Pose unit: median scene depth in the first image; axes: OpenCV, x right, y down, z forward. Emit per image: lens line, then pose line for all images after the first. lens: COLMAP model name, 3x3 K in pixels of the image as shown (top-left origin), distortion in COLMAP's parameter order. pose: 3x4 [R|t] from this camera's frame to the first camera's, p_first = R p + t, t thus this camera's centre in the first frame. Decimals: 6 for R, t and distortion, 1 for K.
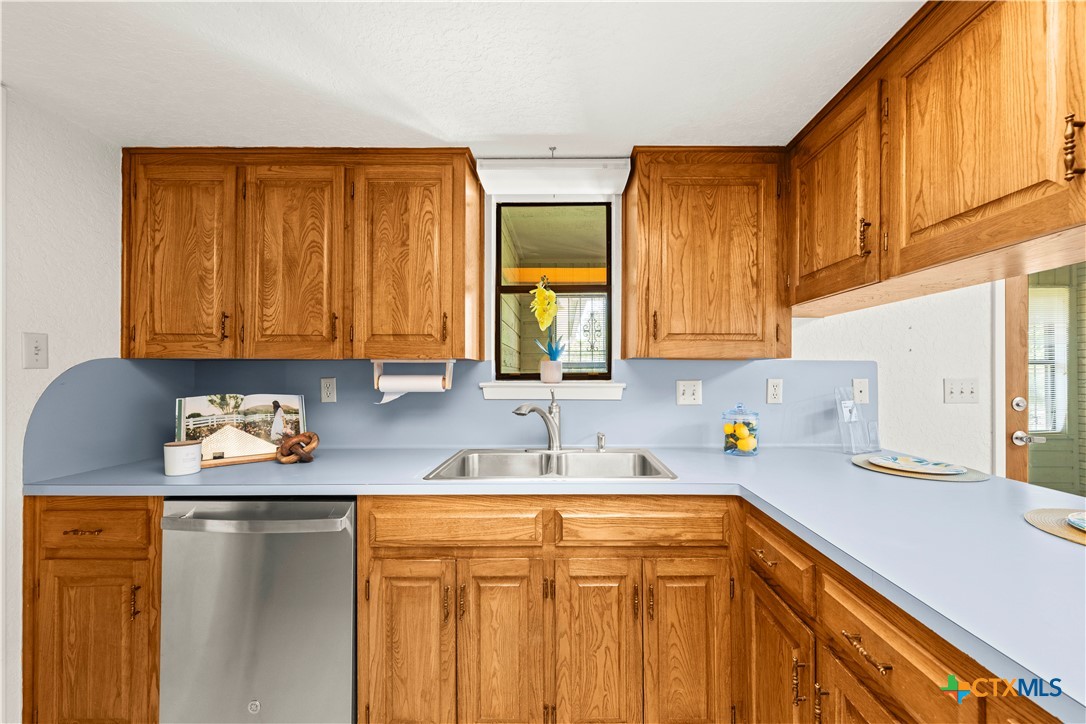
lens RADIAL K [[433.7, 0, 559.5], [0, 433.7, 369.5], [0, 0, 1]] dist [-0.000544, -0.000320]
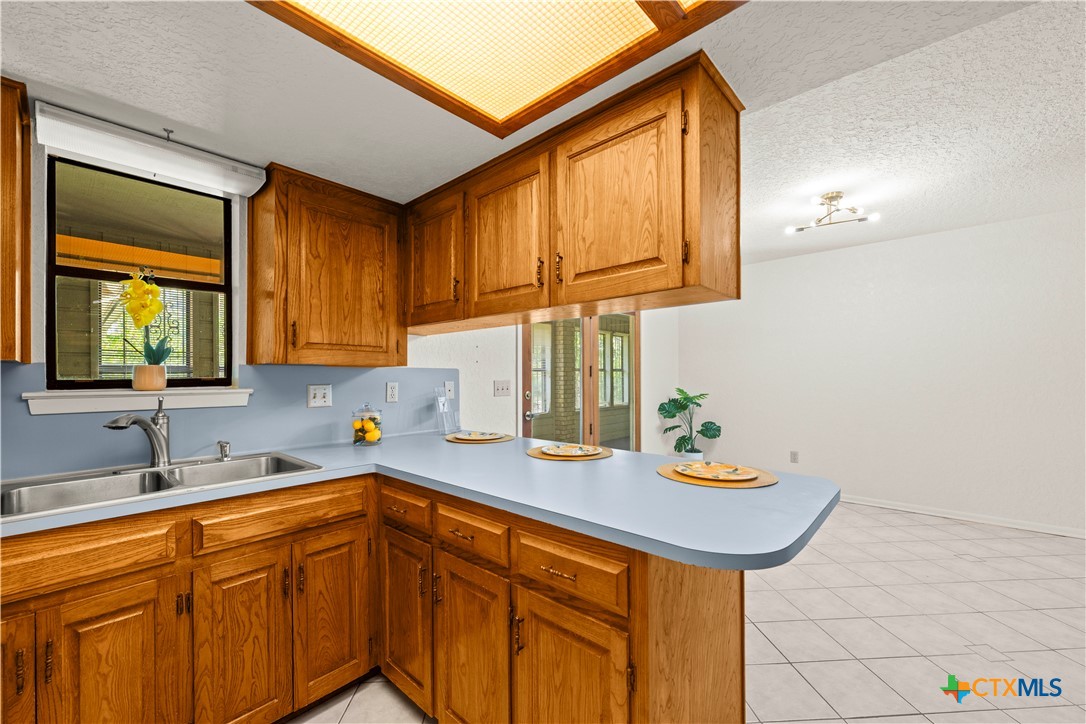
lens RADIAL K [[433.7, 0, 549.6], [0, 433.7, 372.6], [0, 0, 1]] dist [-0.000544, -0.000320]
pose [[0.656694, 0.003528, 0.754149, -0.178966], [0.000092, 0.999989, -0.004758, -0.000526], [-0.754157, 0.003194, 0.656687, -0.197288]]
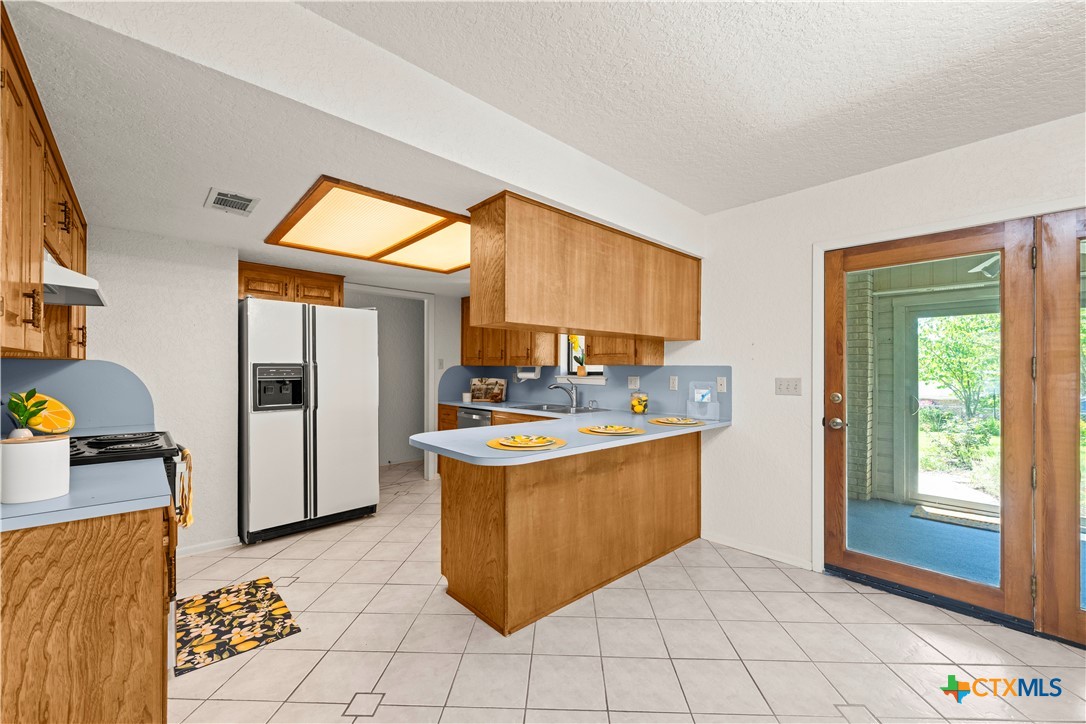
lens RADIAL K [[433.7, 0, 548.3], [0, 433.7, 368.7], [0, 0, 1]] dist [-0.000544, -0.000320]
pose [[0.684280, 0.004683, -0.729204, 1.711397], [-0.002267, 0.999988, 0.004295, -0.017762], [0.729216, -0.001285, 0.684283, -0.684321]]
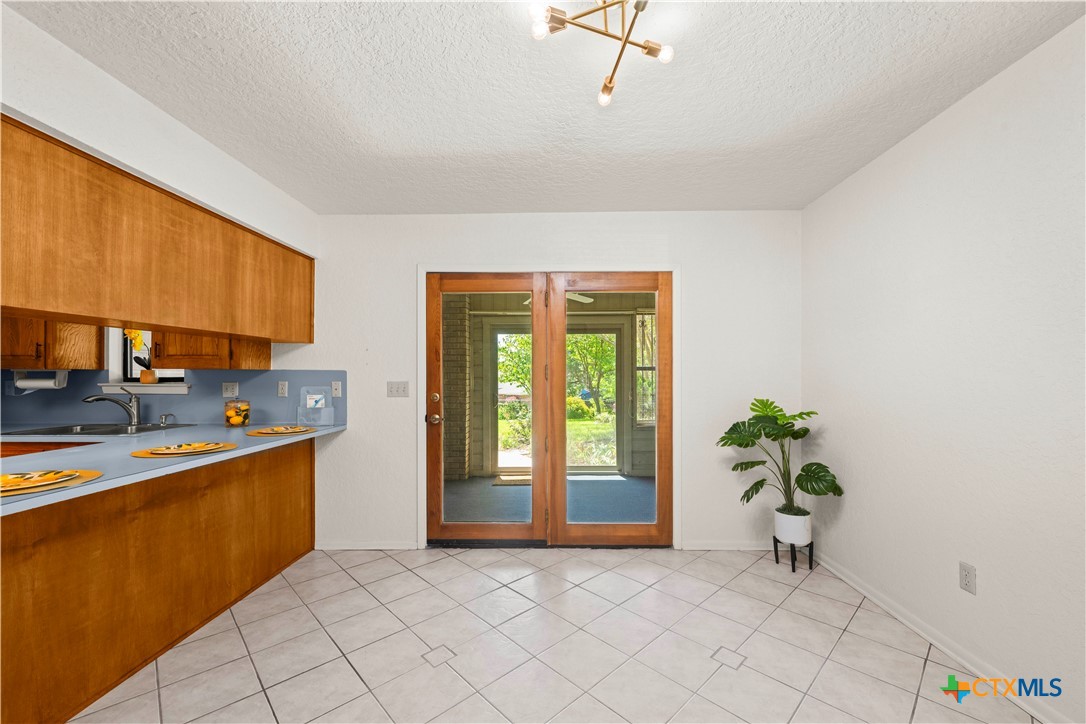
lens RADIAL K [[433.7, 0, 554.1], [0, 433.7, 373.1], [0, 0, 1]] dist [-0.000544, -0.000320]
pose [[0.999934, 0.002351, -0.011223, 1.814376], [-0.002316, 0.999992, 0.003130, -0.019667], [0.011231, -0.003104, 0.999932, -0.705326]]
